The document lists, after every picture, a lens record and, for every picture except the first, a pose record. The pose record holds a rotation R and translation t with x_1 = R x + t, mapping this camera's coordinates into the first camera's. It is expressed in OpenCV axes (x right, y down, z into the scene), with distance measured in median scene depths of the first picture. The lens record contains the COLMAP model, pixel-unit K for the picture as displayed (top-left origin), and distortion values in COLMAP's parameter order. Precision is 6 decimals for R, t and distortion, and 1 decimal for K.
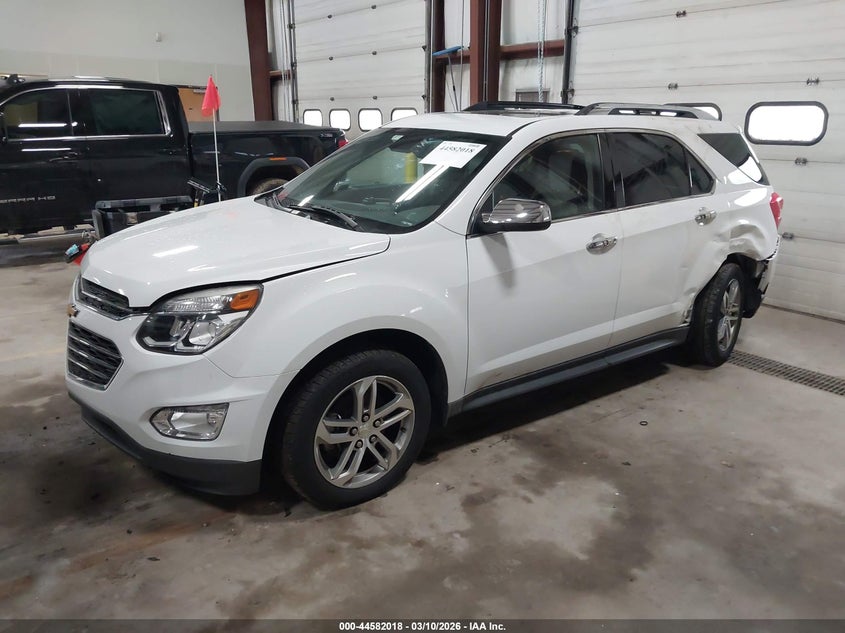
lens RADIAL K [[678.3, 0, 422.5], [0, 678.3, 316.5], [0, 0, 1]] dist [0.002521, -0.009866]
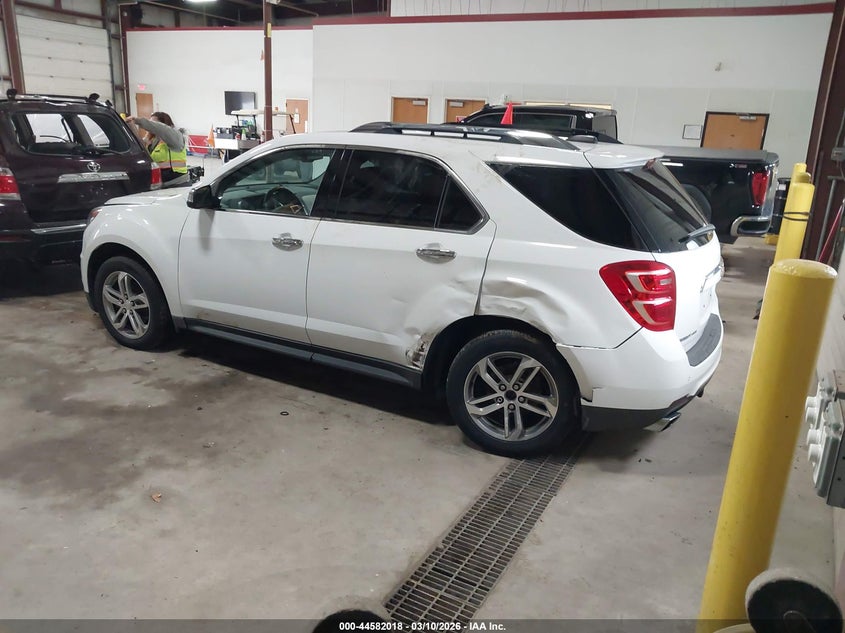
lens RADIAL K [[660.5, 0, 422.7], [0, 660.5, 332.0], [0, 0, 1]] dist [-0.013803, -0.011412]
pose [[0.406358, 0.290269, -0.866382, 1.427644], [-0.299212, 0.938190, 0.173988, -0.237865], [0.863334, 0.188531, 0.468093, 0.743655]]
